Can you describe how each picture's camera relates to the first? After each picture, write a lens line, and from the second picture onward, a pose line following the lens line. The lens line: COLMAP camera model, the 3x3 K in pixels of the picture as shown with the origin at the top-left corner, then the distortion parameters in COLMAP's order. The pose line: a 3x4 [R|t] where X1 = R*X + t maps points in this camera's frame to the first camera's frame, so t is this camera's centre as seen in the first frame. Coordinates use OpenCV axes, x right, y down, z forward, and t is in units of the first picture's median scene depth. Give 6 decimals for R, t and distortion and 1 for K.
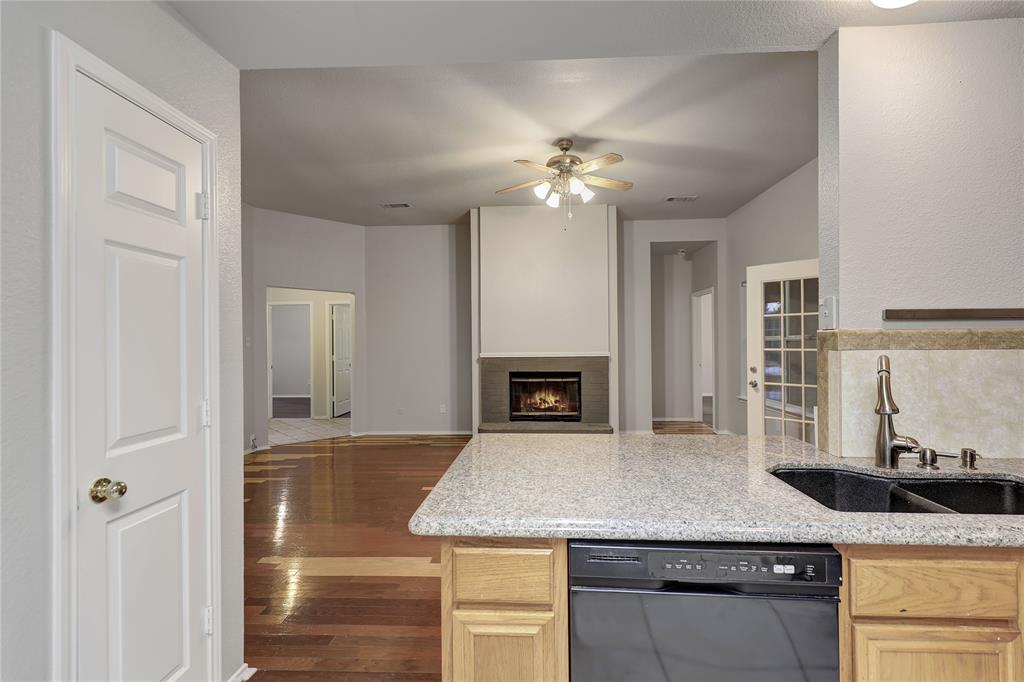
lens RADIAL K [[463.4, 0, 517.4], [0, 463.4, 340.9], [0, 0, 1]] dist [0.002694, -0.000080]
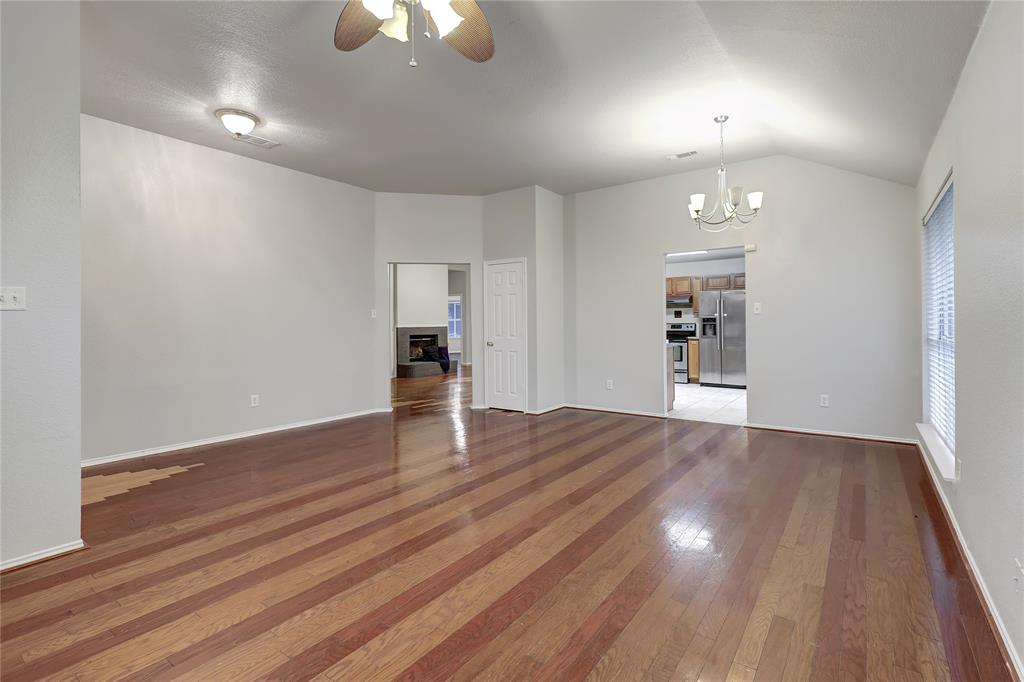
lens RADIAL K [[476.9, 0, 518.0], [0, 476.9, 327.5], [0, 0, 1]] dist [0.001262, -0.000135]
pose [[0.550308, -0.003211, 0.834955, -1.849110], [0.002698, 0.999994, 0.002067, 0.044772], [-0.834957, 0.001115, 0.550314, -0.549184]]
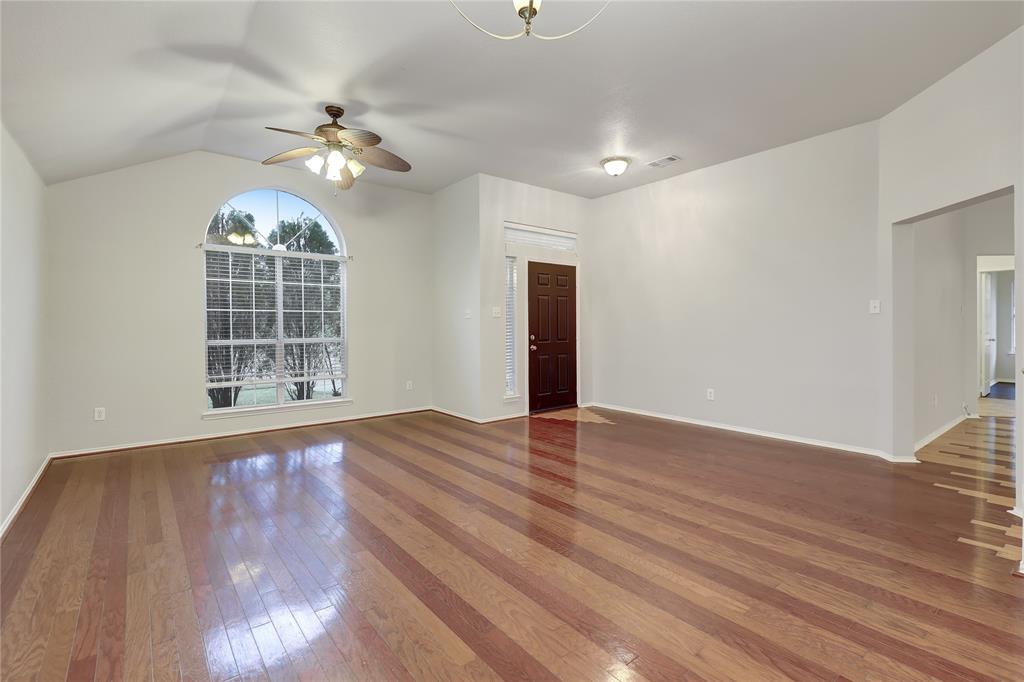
lens RADIAL K [[476.9, 0, 518.0], [0, 476.9, 327.5], [0, 0, 1]] dist [0.001262, -0.000135]
pose [[0.663665, 0.007465, -0.747993, -0.578916], [0.001450, 0.999935, 0.011266, 0.034935], [0.748029, -0.008561, 0.663611, -0.567097]]
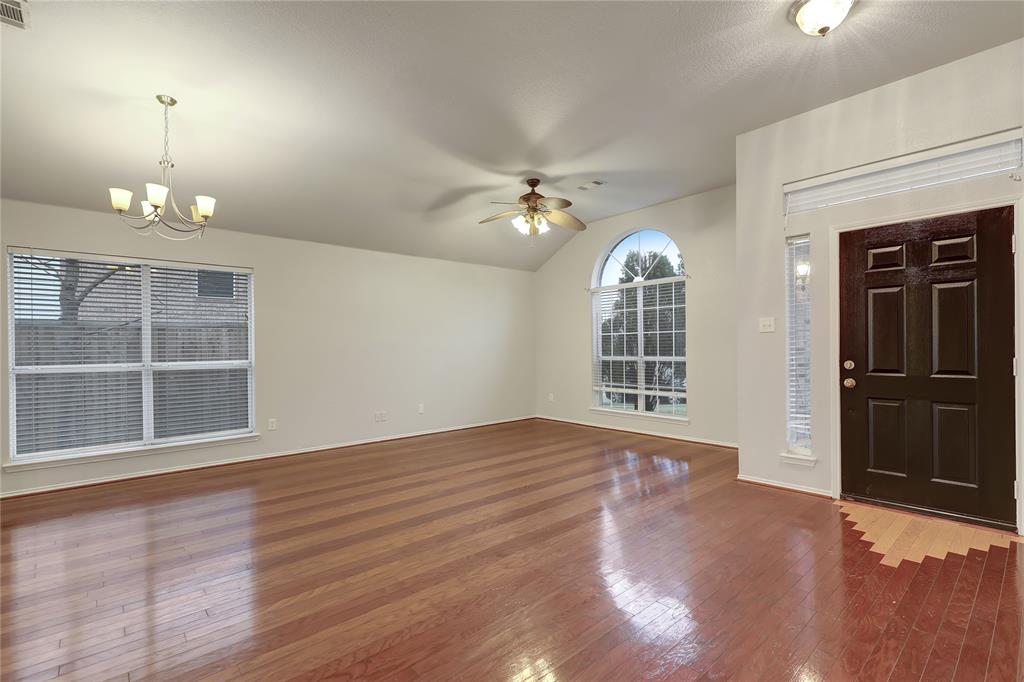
lens RADIAL K [[465.3, 0, 516.7], [0, 465.3, 345.9], [0, 0, 1]] dist [0.003133, -0.000232]
pose [[-0.713557, 0.012592, -0.700484, -0.657016], [0.017933, 0.999839, -0.000295, 0.038605], [0.700368, -0.012772, -0.713668, 0.609596]]
